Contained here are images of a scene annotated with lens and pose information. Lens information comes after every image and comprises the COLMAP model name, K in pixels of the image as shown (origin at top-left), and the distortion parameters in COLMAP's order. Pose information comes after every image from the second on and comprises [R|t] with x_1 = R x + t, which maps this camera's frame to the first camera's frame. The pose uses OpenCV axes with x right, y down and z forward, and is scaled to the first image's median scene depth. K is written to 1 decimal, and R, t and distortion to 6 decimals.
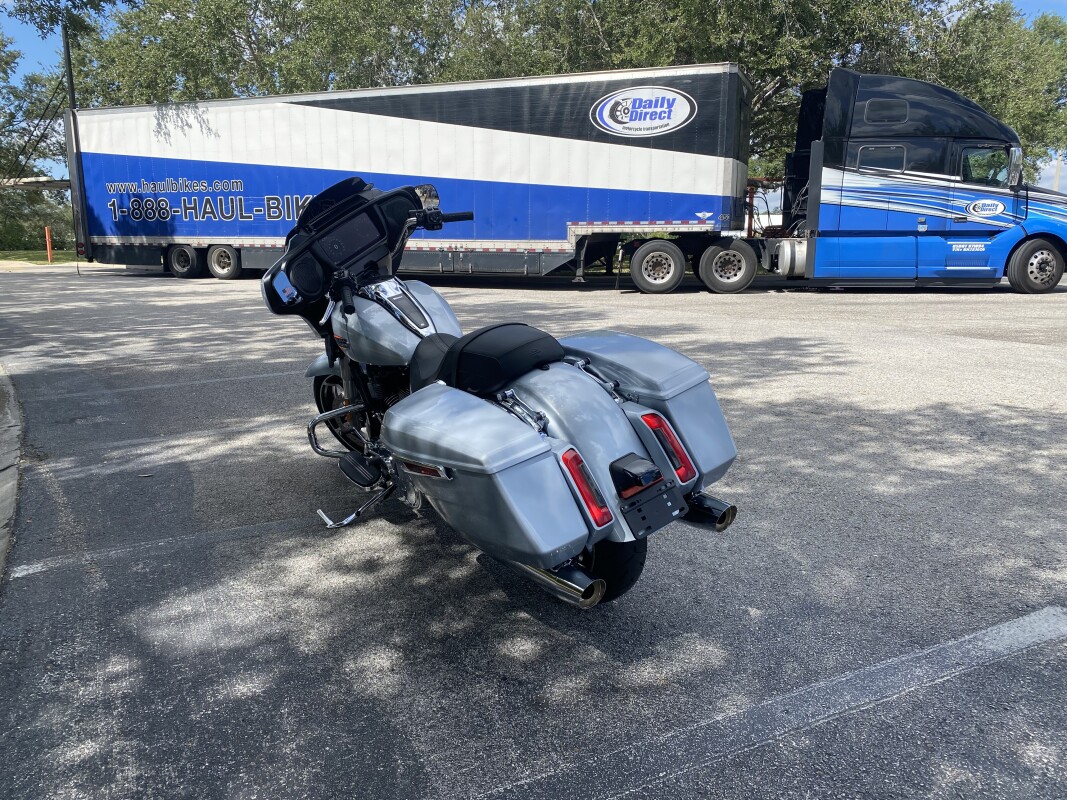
lens RADIAL K [[819.5, 0, 533.5], [0, 819.5, 400.0], [0, 0, 1]] dist [-0.001567, -0.000103]
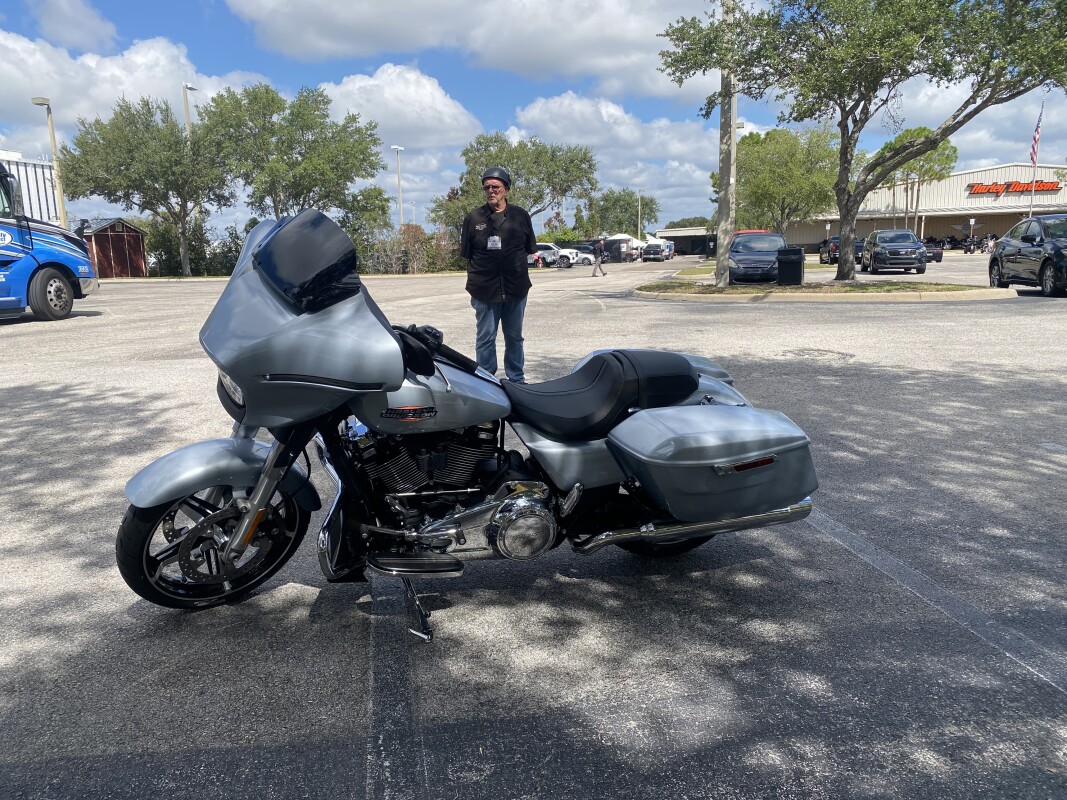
lens RADIAL K [[806.4, 0, 515.0], [0, 806.4, 418.9], [0, 0, 1]] dist [0.006409, -0.005664]
pose [[0.309950, -0.200146, 0.929448, -0.167731], [0.206285, 0.968460, 0.139755, -0.027820], [-0.928104, 0.148414, 0.341461, 0.111048]]
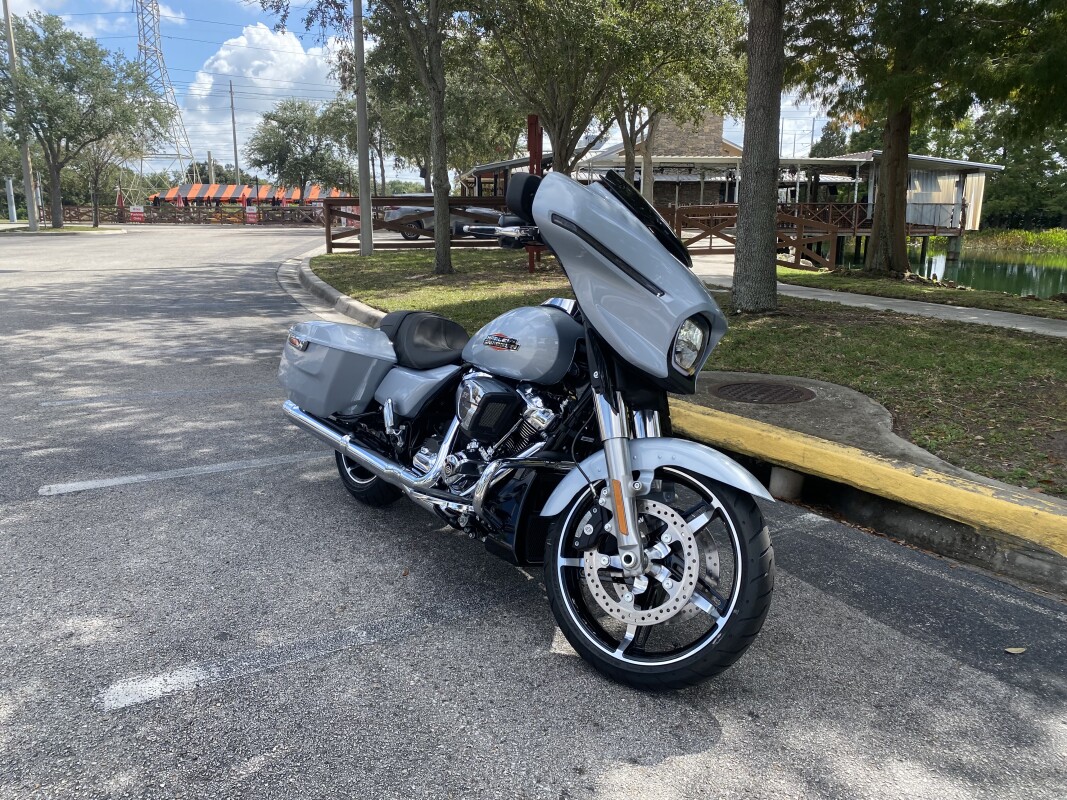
lens RADIAL K [[806.8, 0, 533.5], [0, 806.8, 400.0], [0, 0, 1]] dist [-0.008939, -0.003727]
pose [[-0.996442, 0.002393, -0.084252, -0.014715], [-0.031285, 0.917688, 0.396069, -0.068763], [0.078265, 0.397295, -0.914347, 0.323589]]
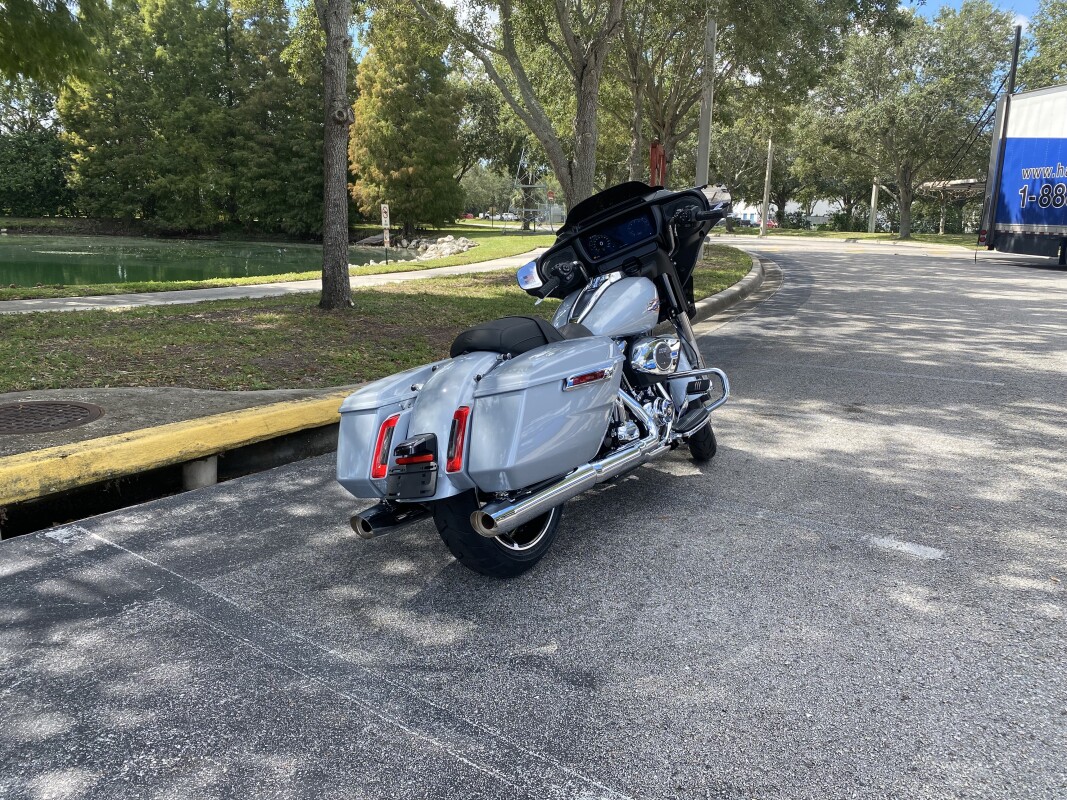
lens RADIAL K [[825.6, 0, 520.7], [0, 825.6, 392.5], [0, 0, 1]] dist [0.043079, -0.053420]
pose [[0.432593, 0.196570, -0.879900, 0.144375], [-0.191325, 0.973730, 0.123468, -0.019062], [0.881055, 0.114935, 0.458837, 0.070766]]
